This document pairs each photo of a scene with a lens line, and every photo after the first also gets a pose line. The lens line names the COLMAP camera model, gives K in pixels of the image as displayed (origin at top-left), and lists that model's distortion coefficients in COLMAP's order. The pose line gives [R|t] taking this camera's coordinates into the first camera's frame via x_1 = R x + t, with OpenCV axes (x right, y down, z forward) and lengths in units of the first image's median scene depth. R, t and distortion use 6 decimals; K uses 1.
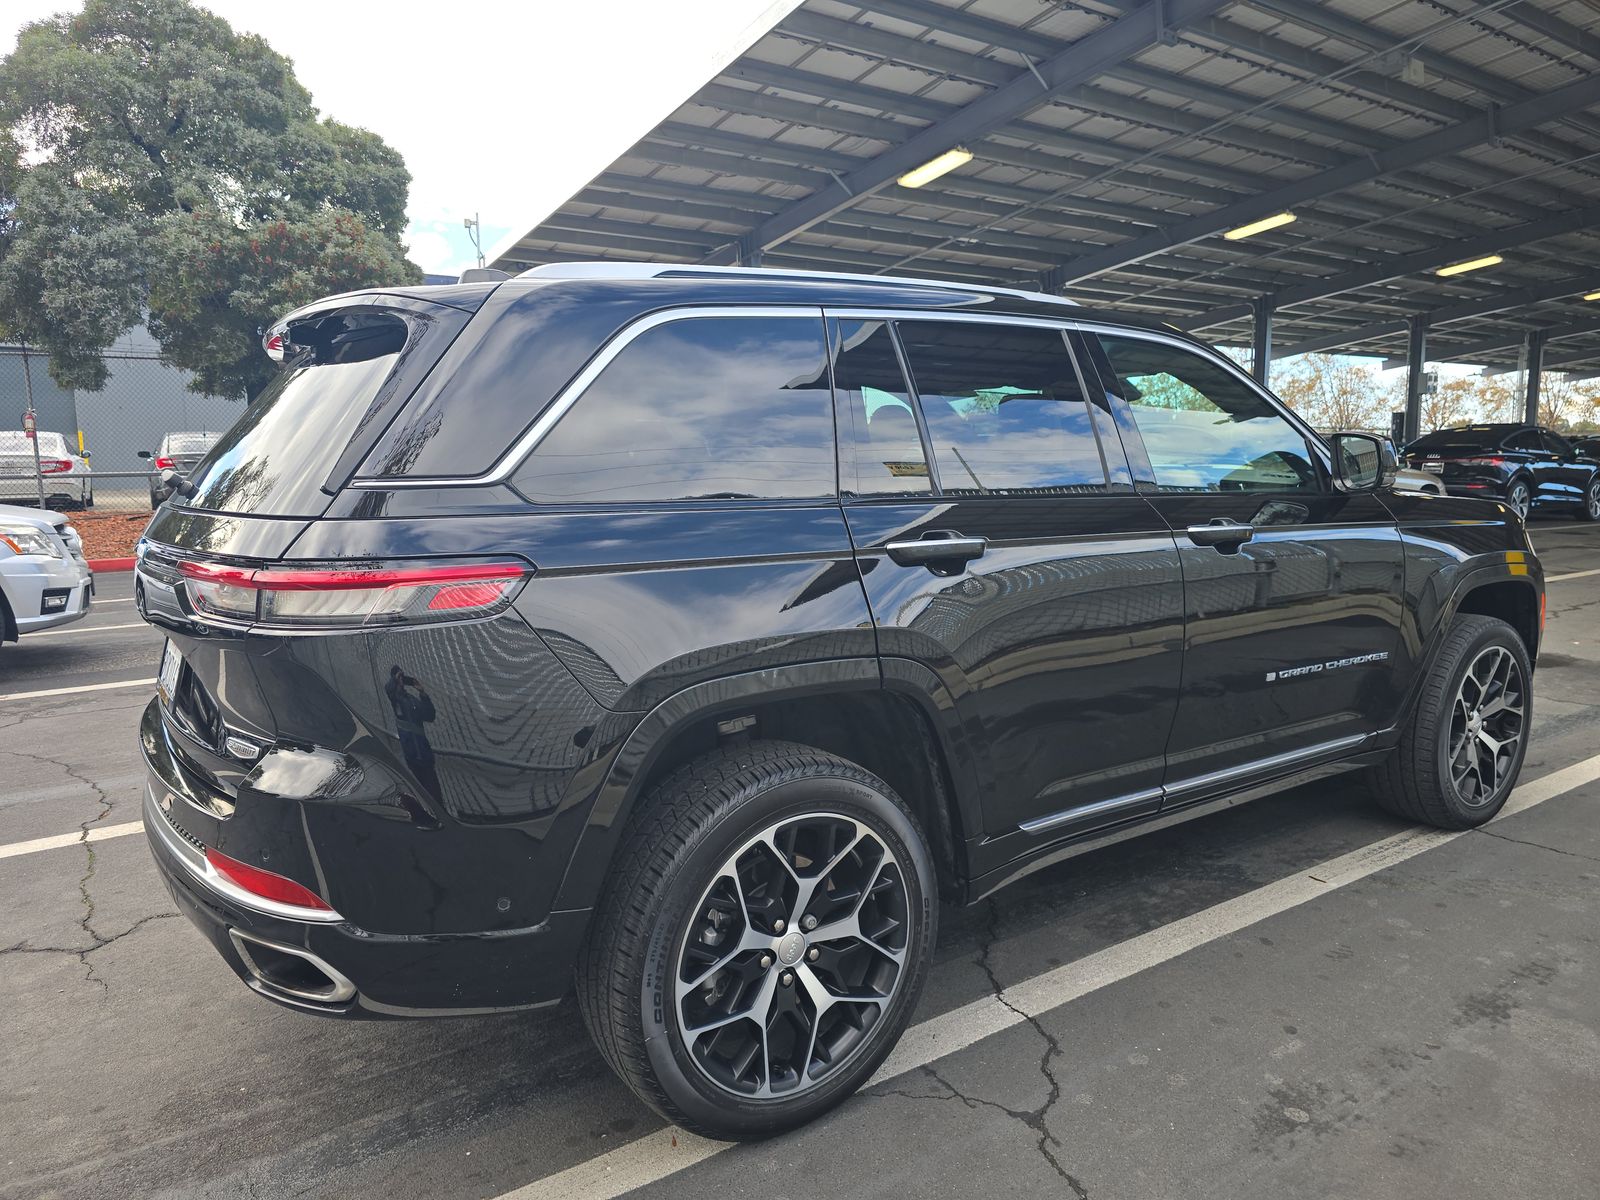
lens RADIAL K [[1046.3, 0, 798.5], [0, 1046.3, 571.5], [0, 0, 1]] dist [0.027398, -0.022288]
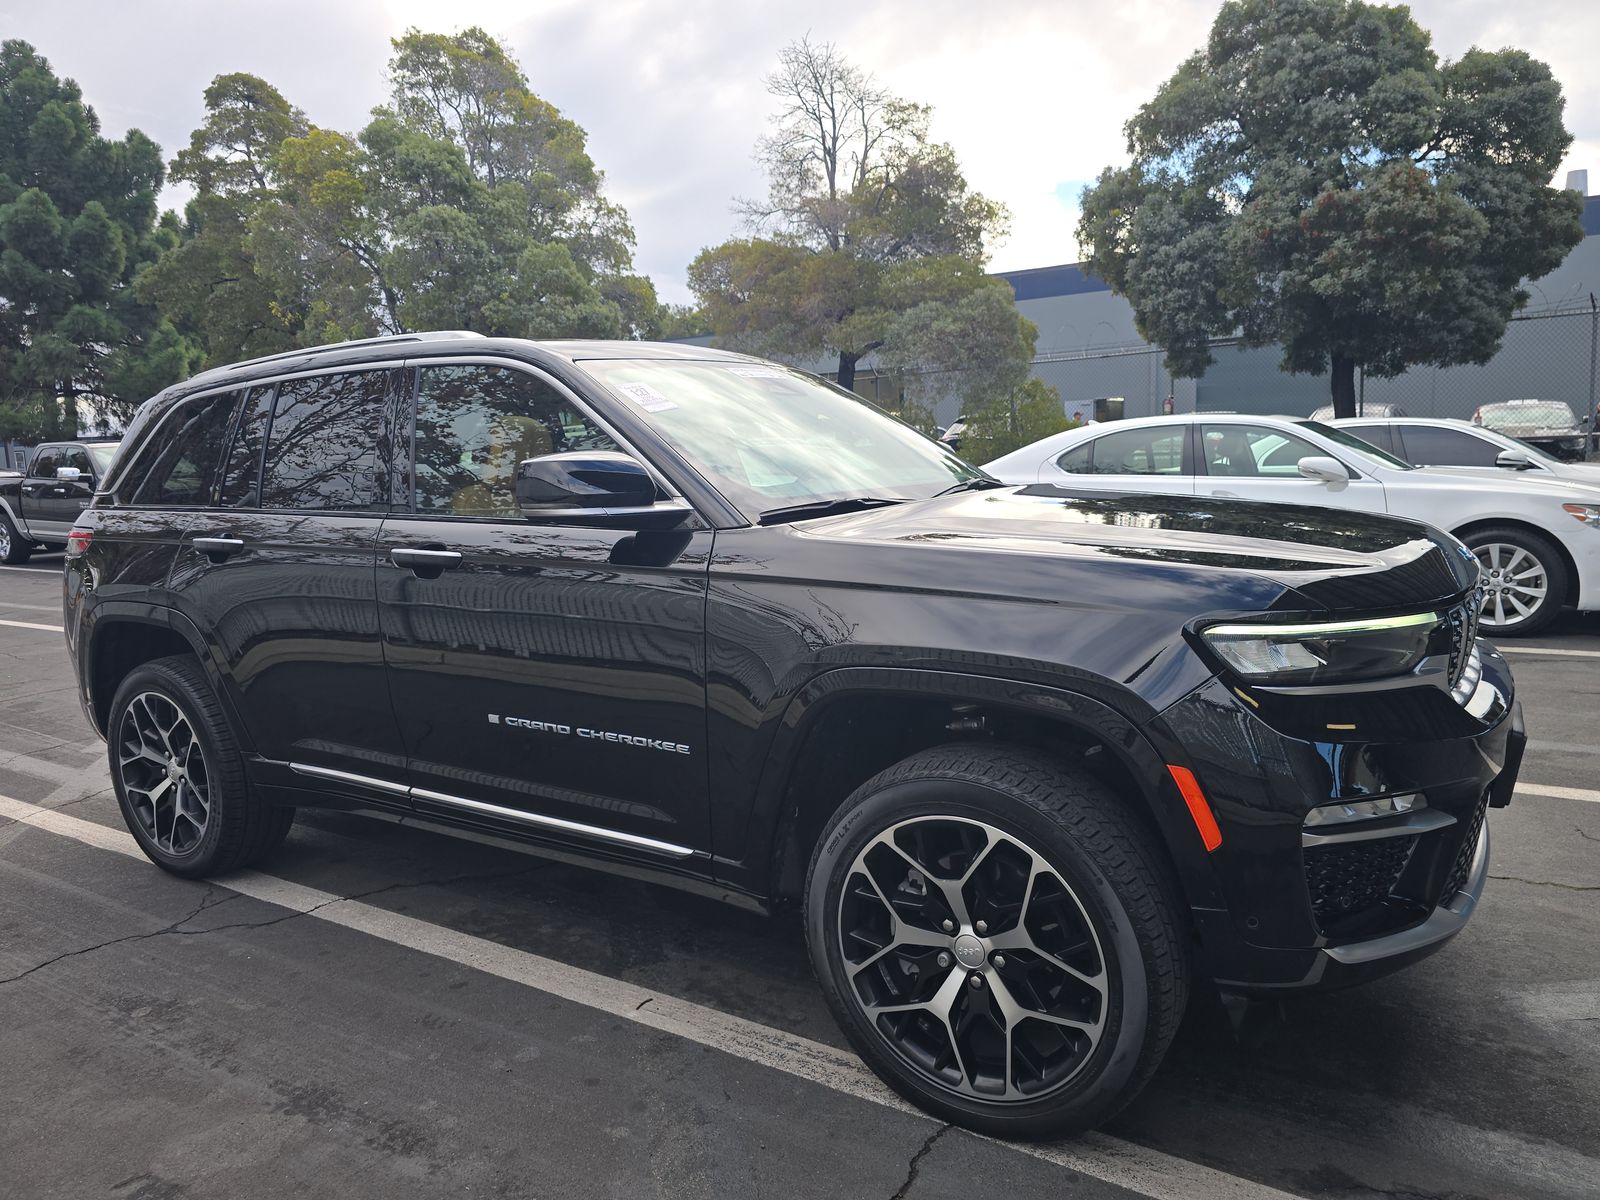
lens RADIAL K [[1046.3, 0, 798.5], [0, 1046.3, 571.5], [0, 0, 1]] dist [0.027398, -0.022288]
pose [[0.411754, 0.096005, -0.906224, 0.812835], [-0.066116, 0.994962, 0.075366, -0.067692], [0.908894, 0.028884, 0.416026, 0.504449]]
